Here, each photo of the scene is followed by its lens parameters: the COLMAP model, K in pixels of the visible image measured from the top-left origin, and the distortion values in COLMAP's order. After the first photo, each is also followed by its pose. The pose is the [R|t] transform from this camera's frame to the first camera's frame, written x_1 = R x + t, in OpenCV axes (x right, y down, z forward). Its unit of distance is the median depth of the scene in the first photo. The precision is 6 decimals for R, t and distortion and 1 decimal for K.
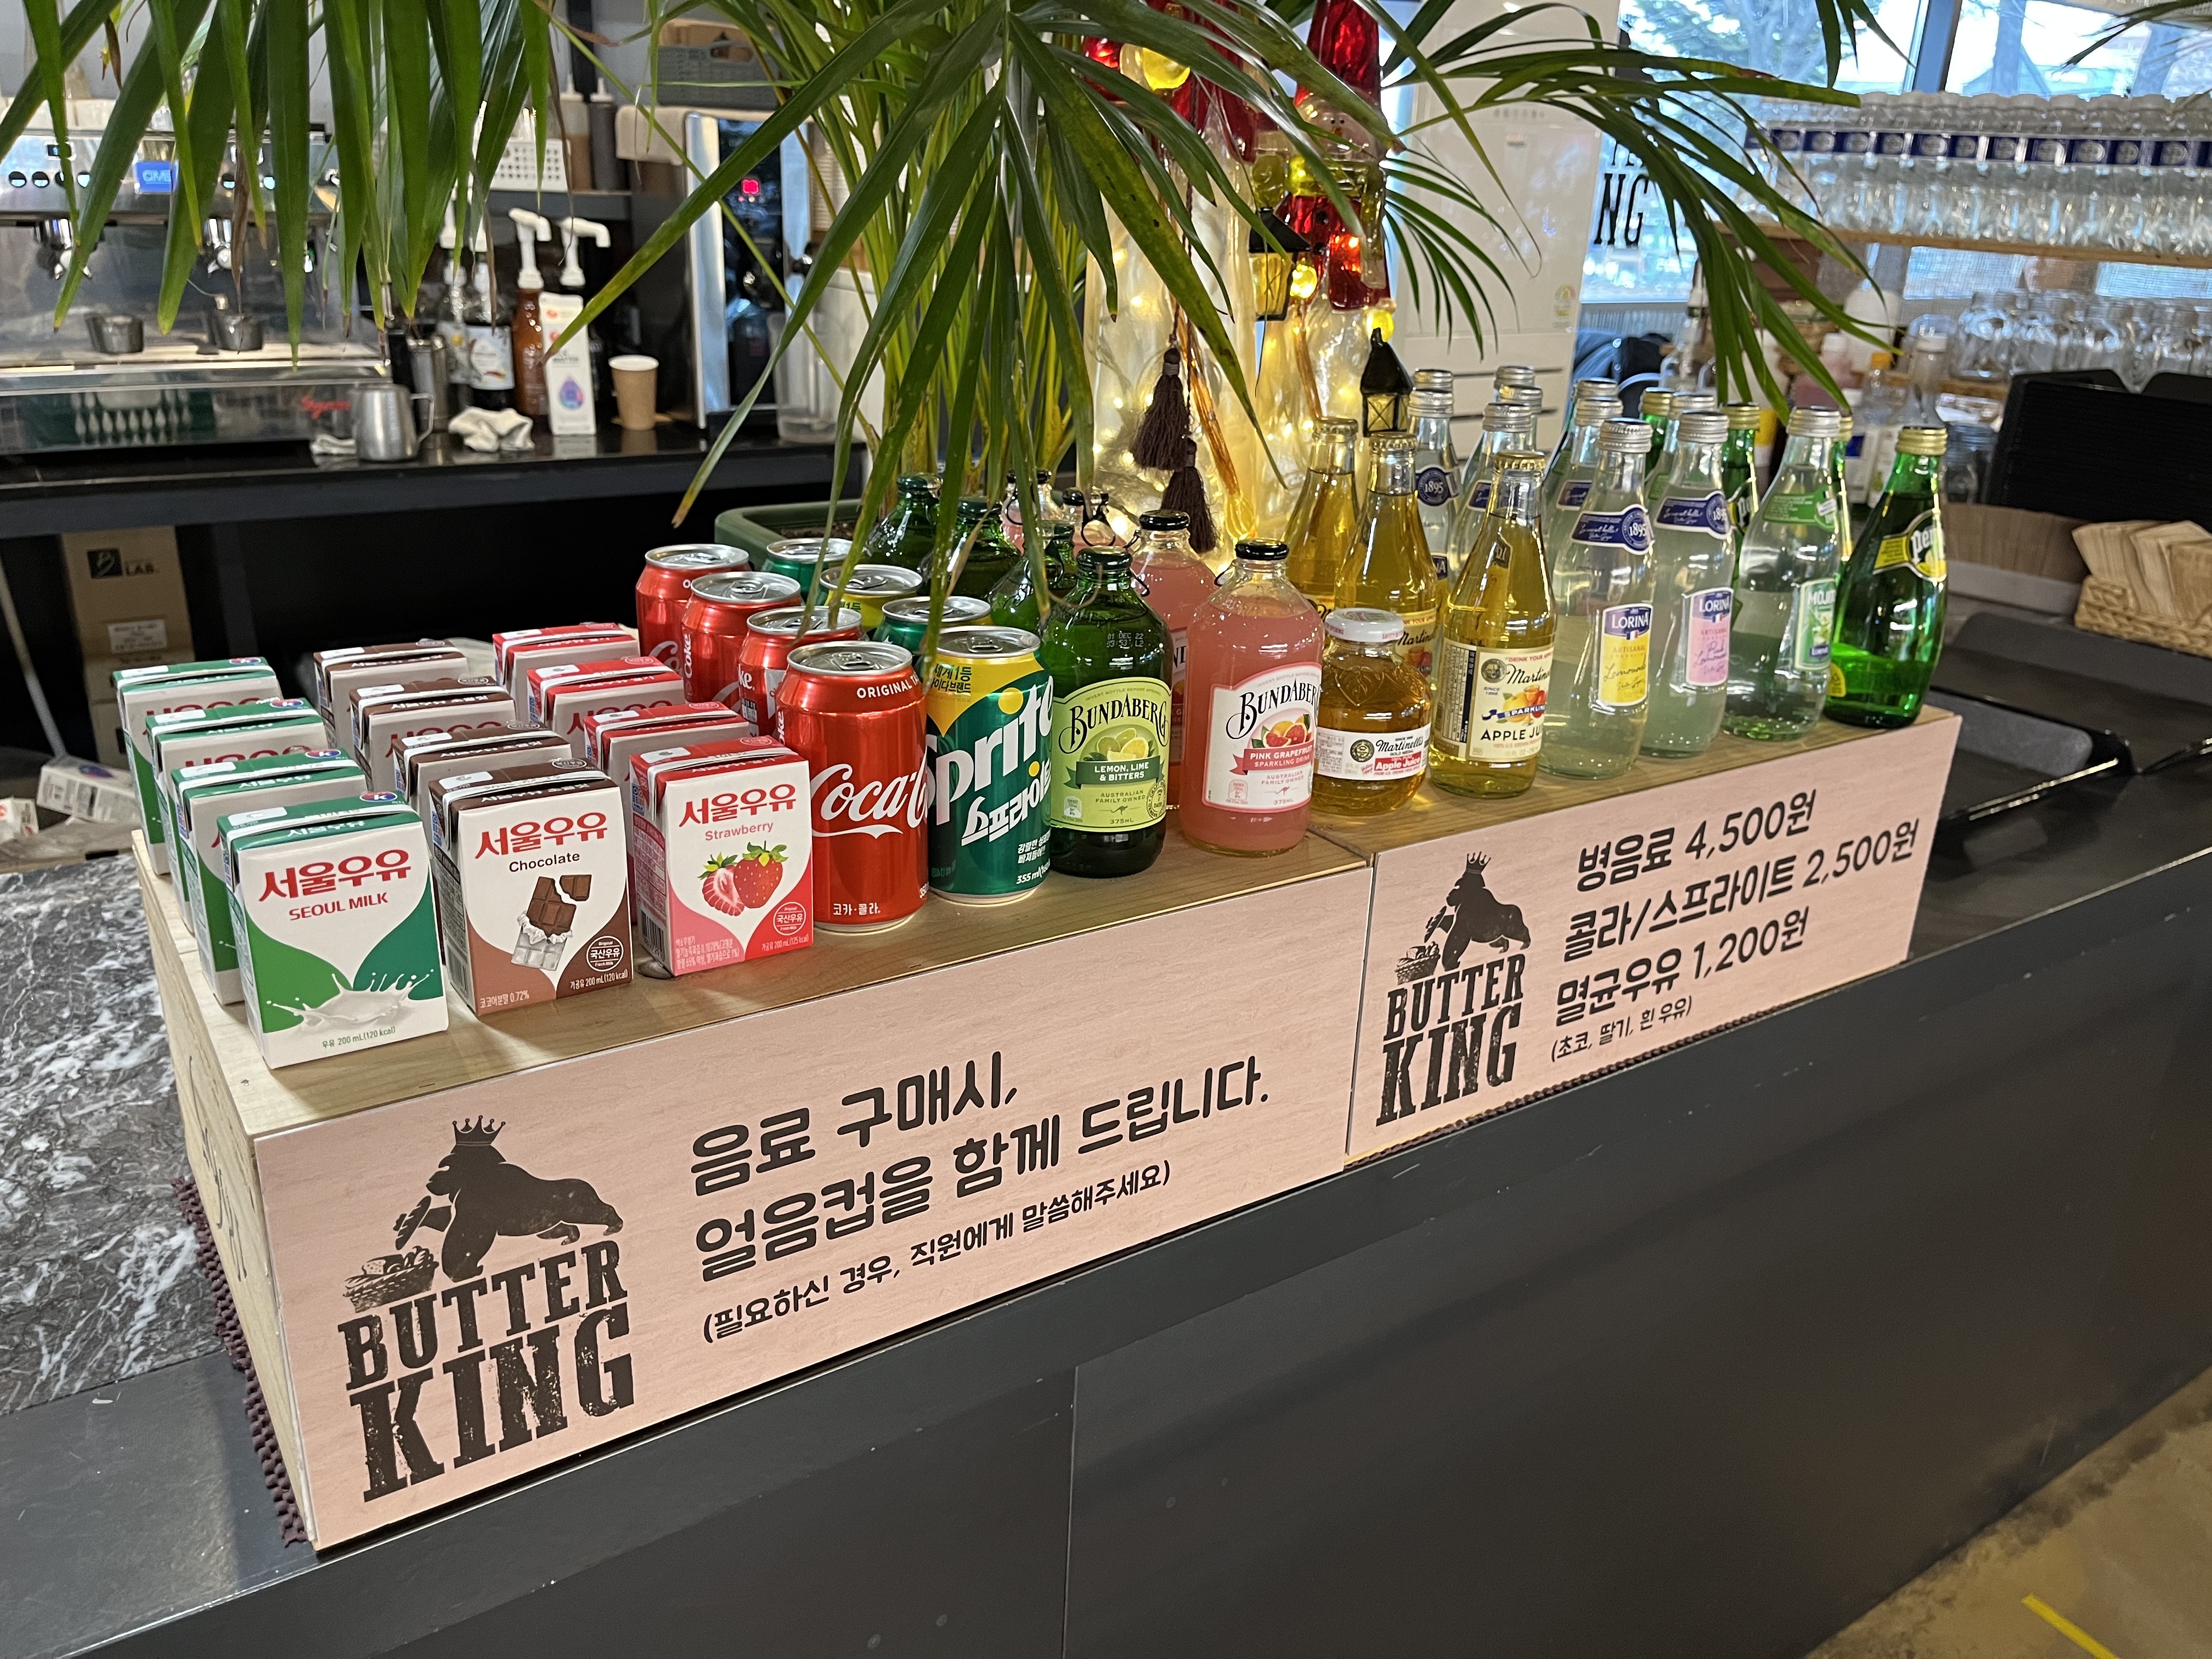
lens RADIAL K [[1702.9, 0, 1121.6], [0, 1702.9, 830.2], [0, 0, 1]] dist [0.021377, -0.031171]
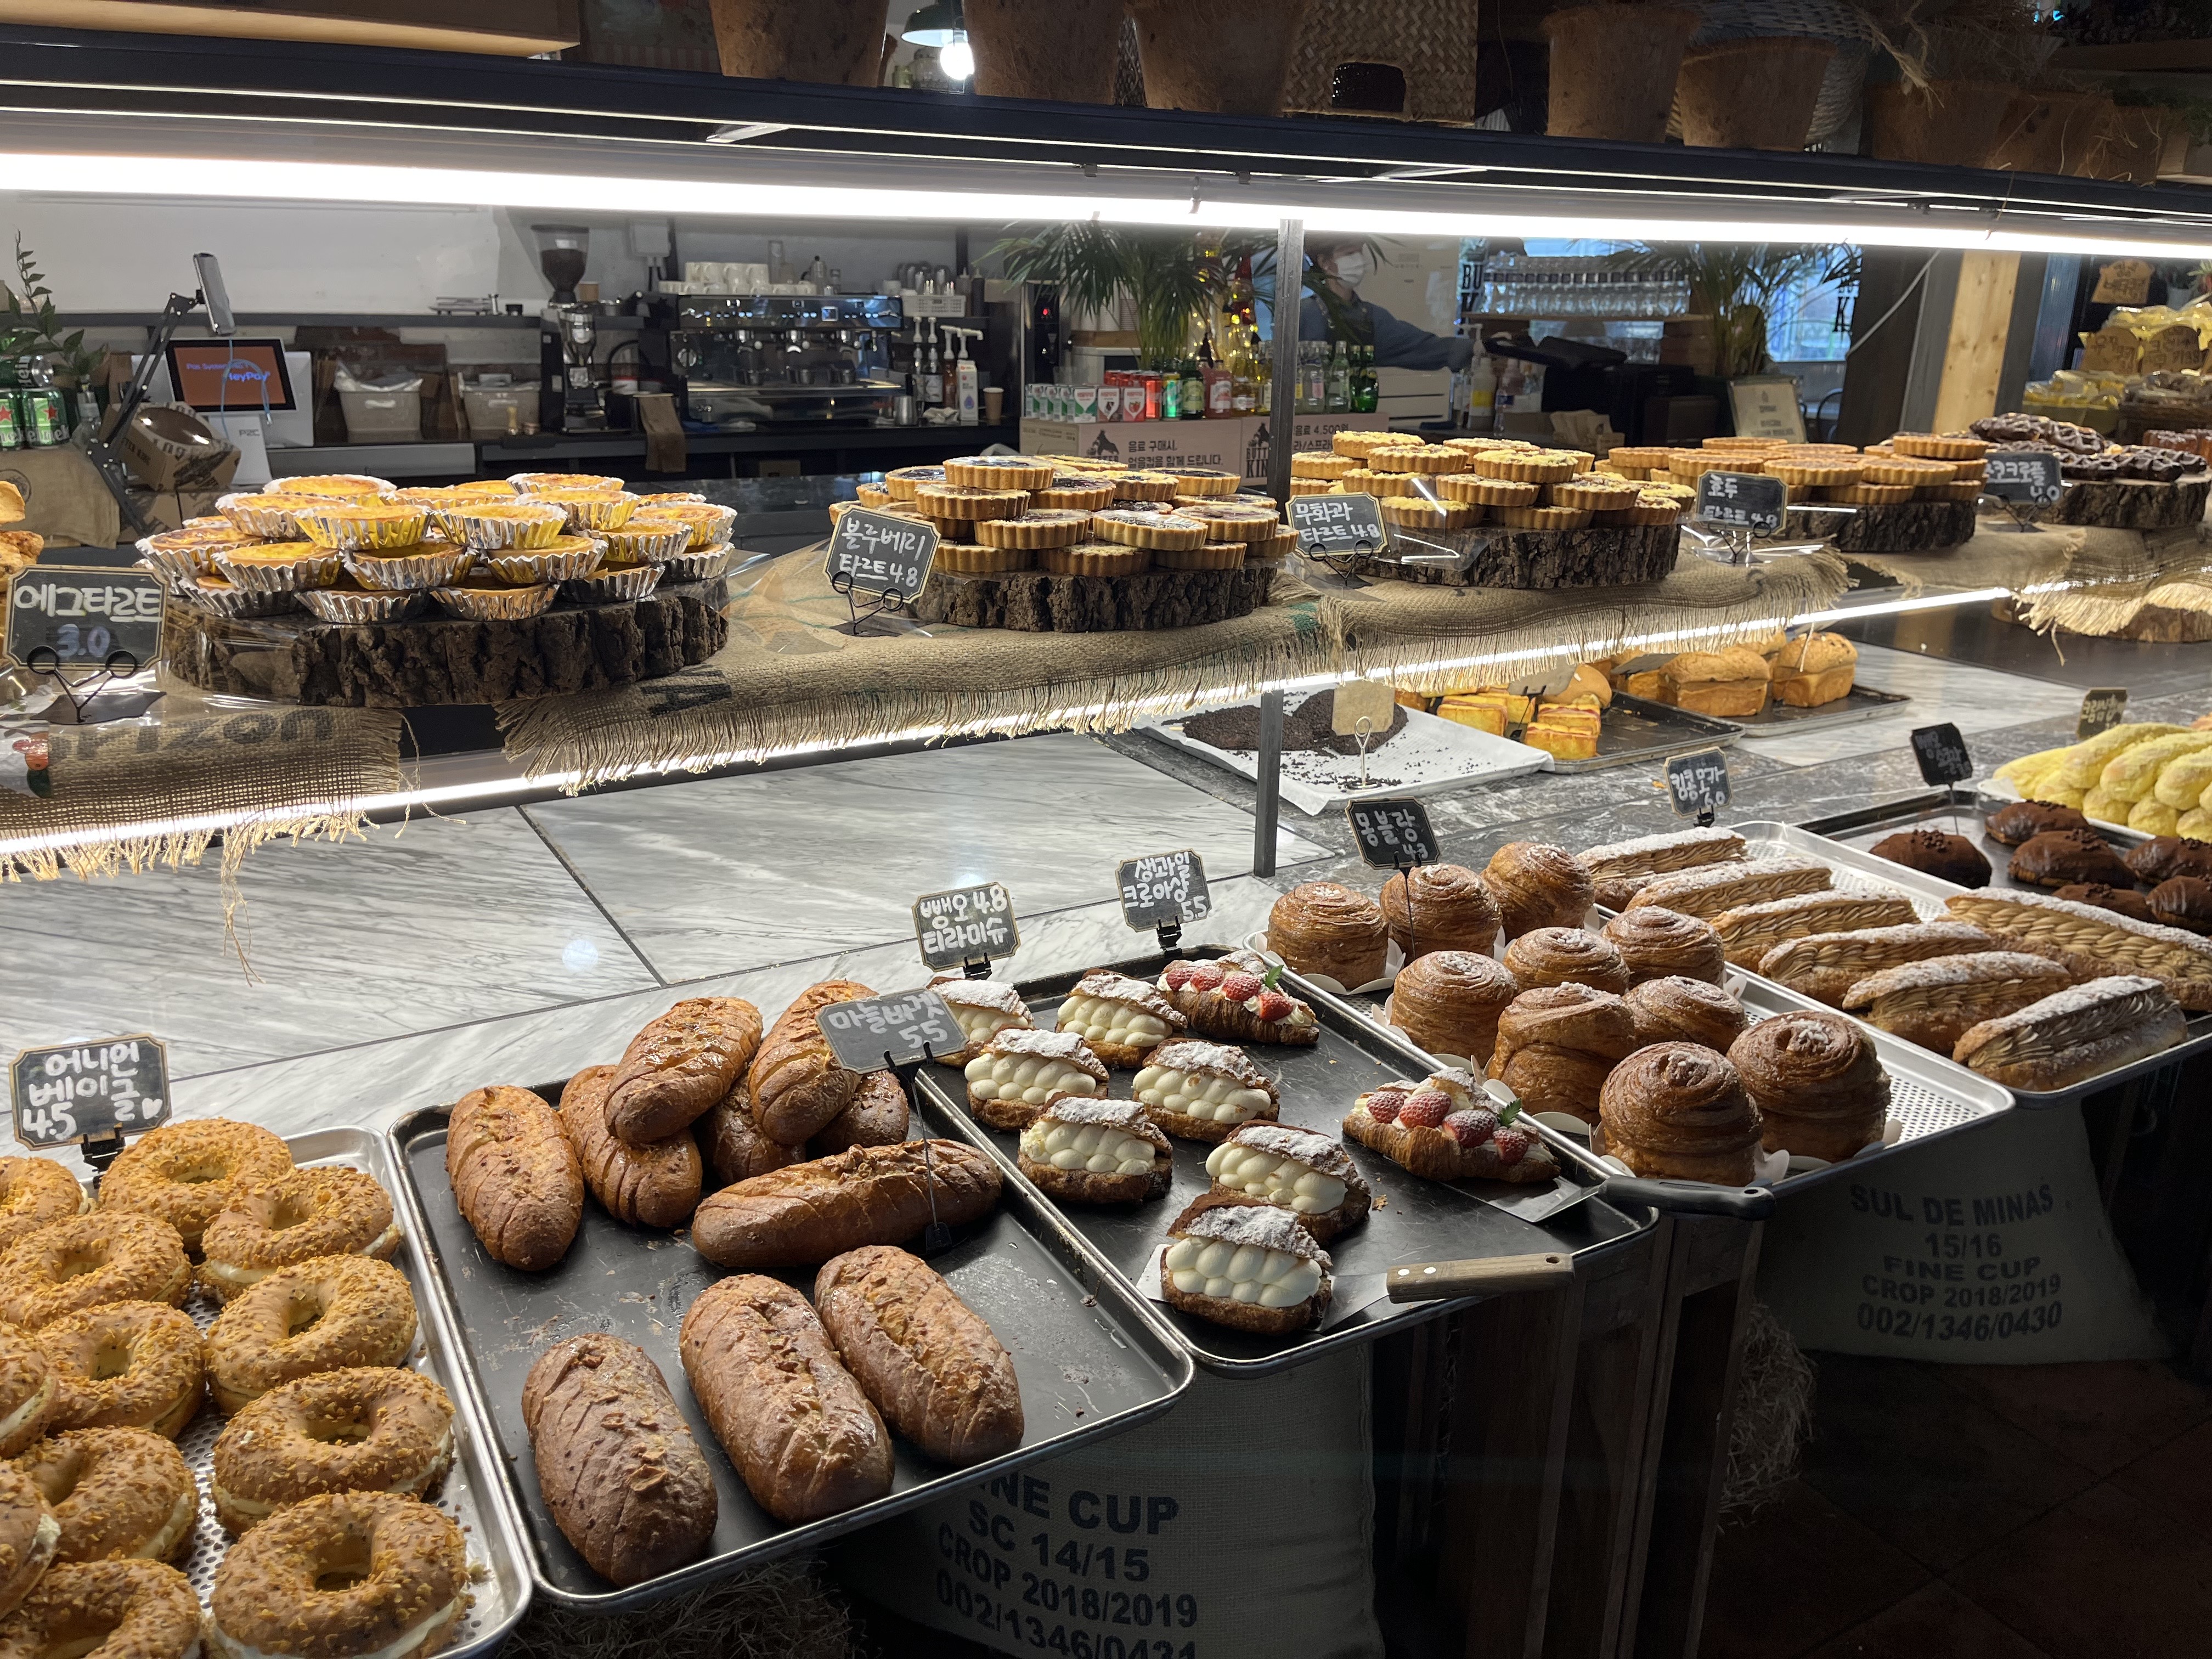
lens RADIAL K [[1702.9, 0, 1092.9], [0, 1702.9, 836.3], [0, 0, 1]] dist [0.021377, -0.031171]
pose [[0.996315, -0.011272, -0.085022, 0.094453], [0.005557, 0.997727, -0.067161, 1.306799], [0.085585, 0.066441, 0.994113, -3.333911]]
